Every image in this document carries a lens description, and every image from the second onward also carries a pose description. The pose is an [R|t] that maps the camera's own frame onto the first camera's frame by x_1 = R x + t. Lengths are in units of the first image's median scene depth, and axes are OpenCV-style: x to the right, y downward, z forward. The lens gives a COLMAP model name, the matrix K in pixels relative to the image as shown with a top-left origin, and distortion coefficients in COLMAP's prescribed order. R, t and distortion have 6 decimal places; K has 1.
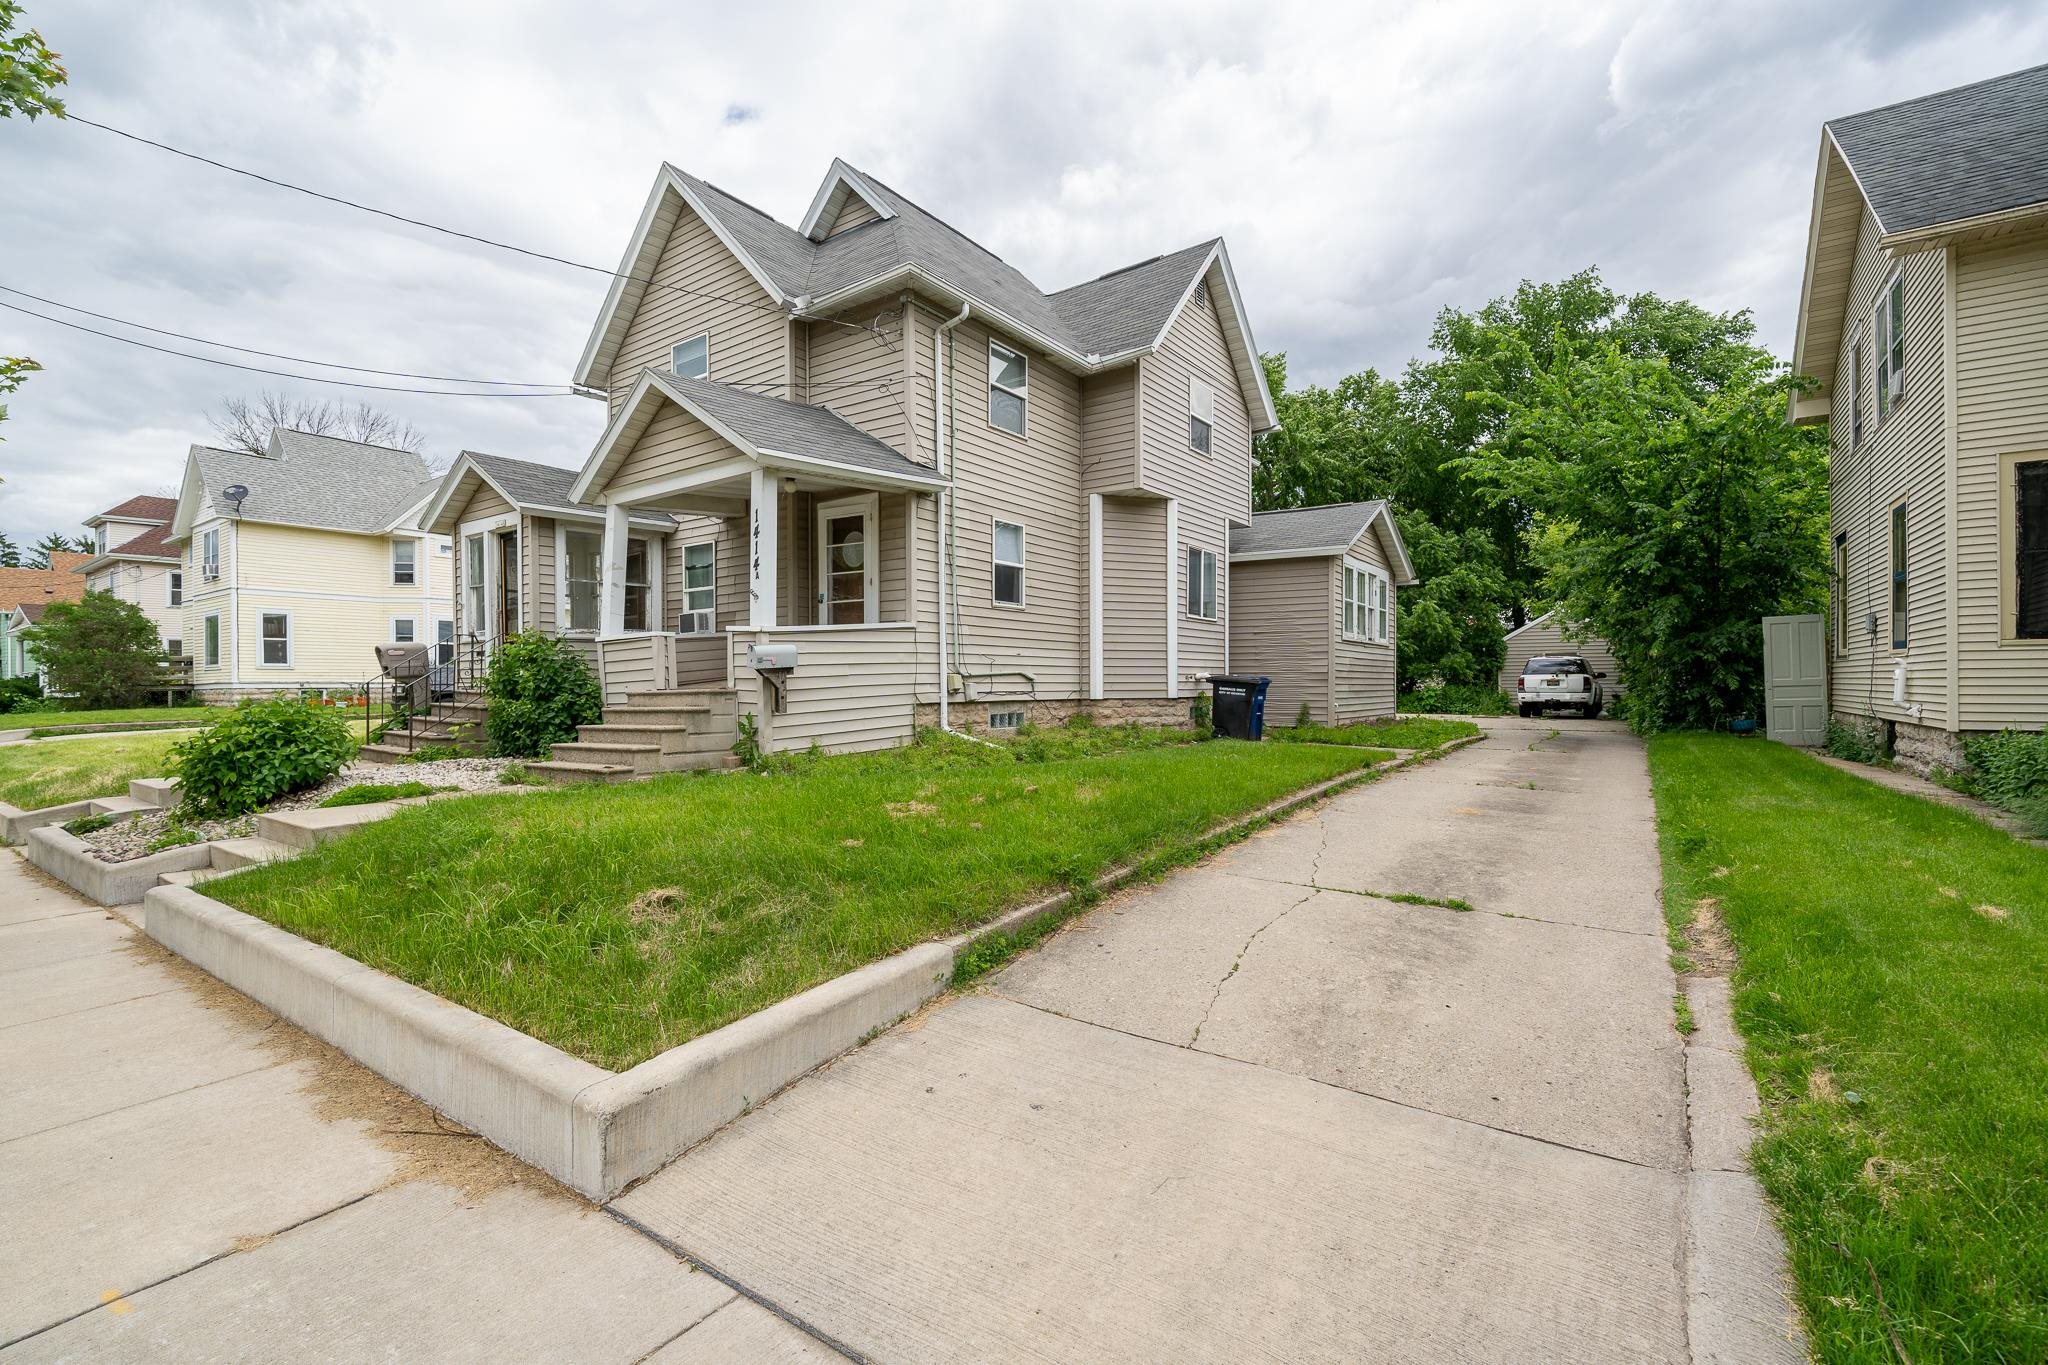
lens RADIAL K [[870.0, 0, 1024.0], [0, 870.0, 682.5], [0, 0, 1]] dist [0.001804, 0.000118]
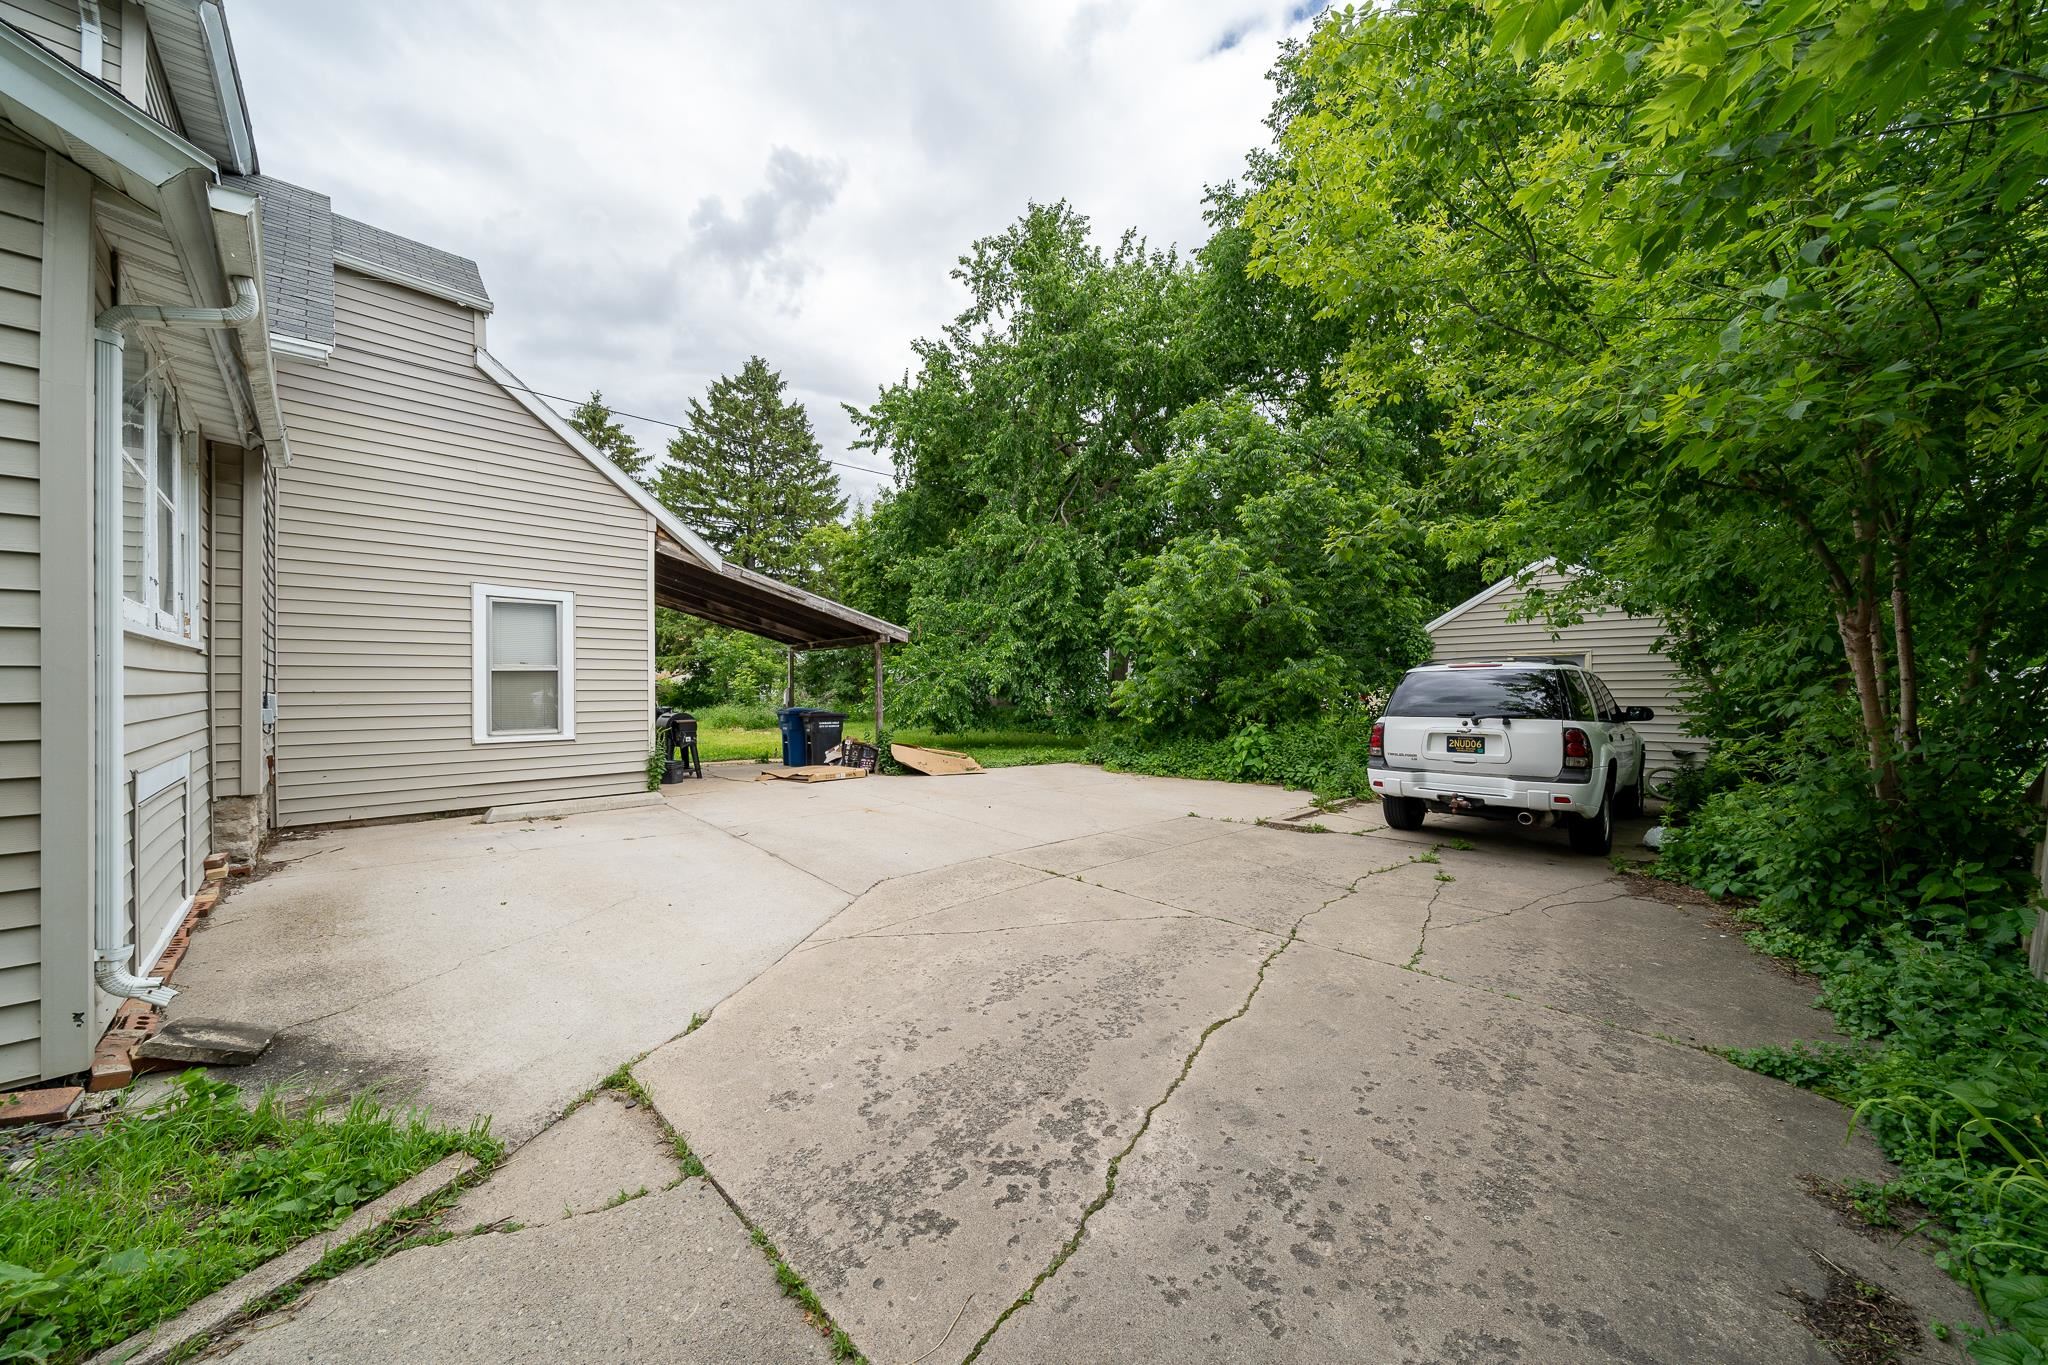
lens RADIAL K [[713.5, 0, 1024.0], [0, 713.5, 682.5], [0, 0, 1]] dist [-0.001442, 0.000023]
pose [[0.989147, 0.004997, -0.146845, 0.481628], [-0.006102, 0.999956, -0.007073, -0.019483], [0.146803, 0.007892, 0.989134, 0.709513]]
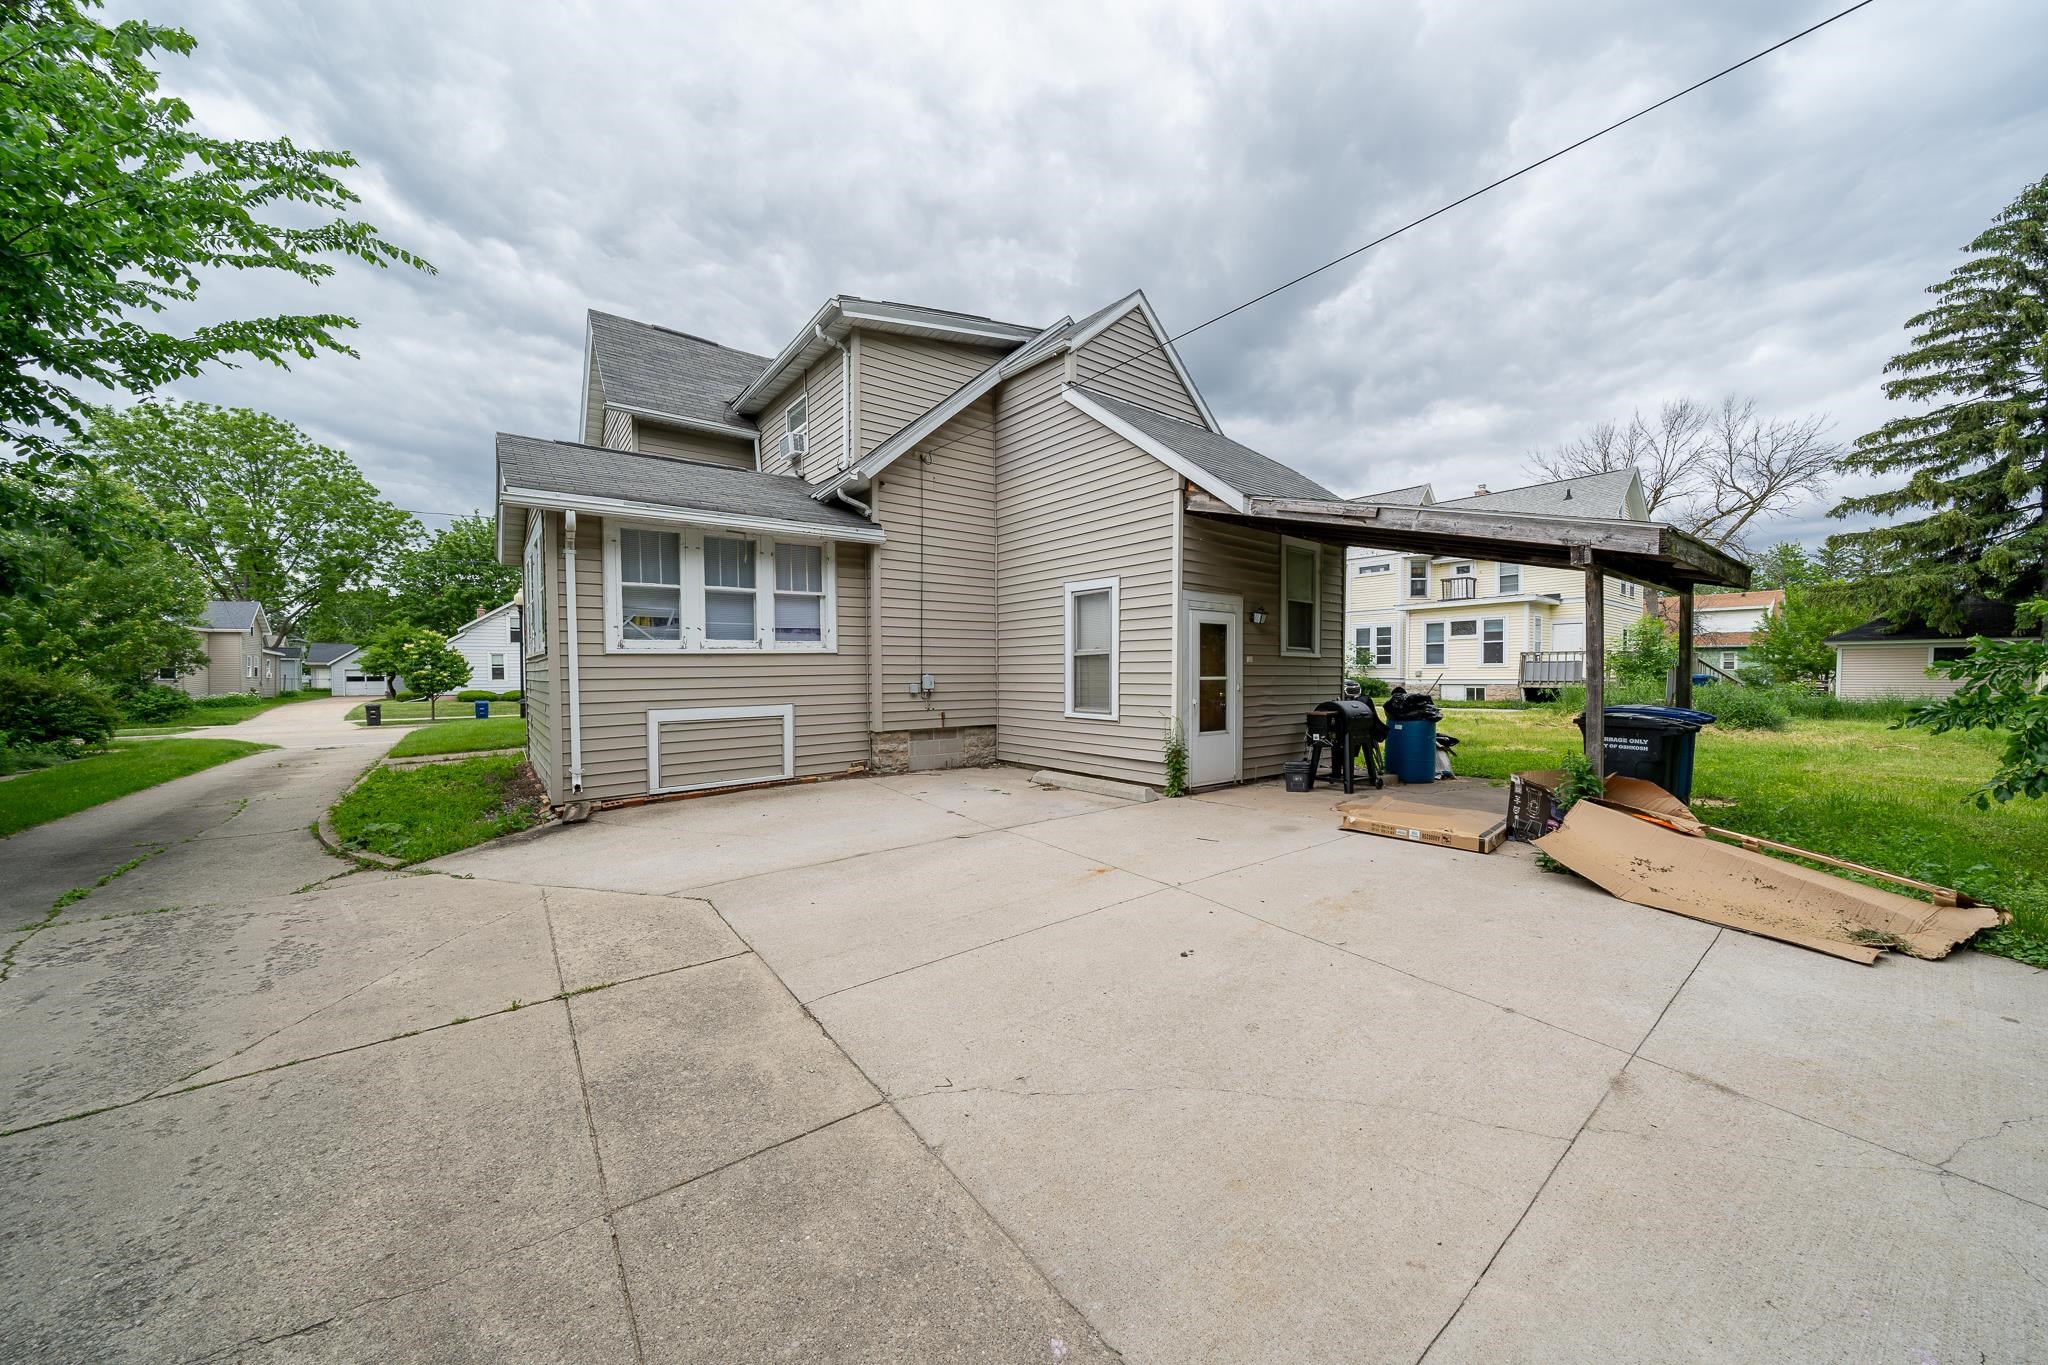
lens RADIAL K [[713.5, 0, 1024.0], [0, 713.5, 682.5], [0, 0, 1]] dist [-0.001442, 0.000023]
pose [[-0.289596, 0.031151, -0.956642, 0.652806], [0.014789, 0.999497, 0.028069, -0.025379], [0.957035, -0.006020, -0.289911, 1.441971]]
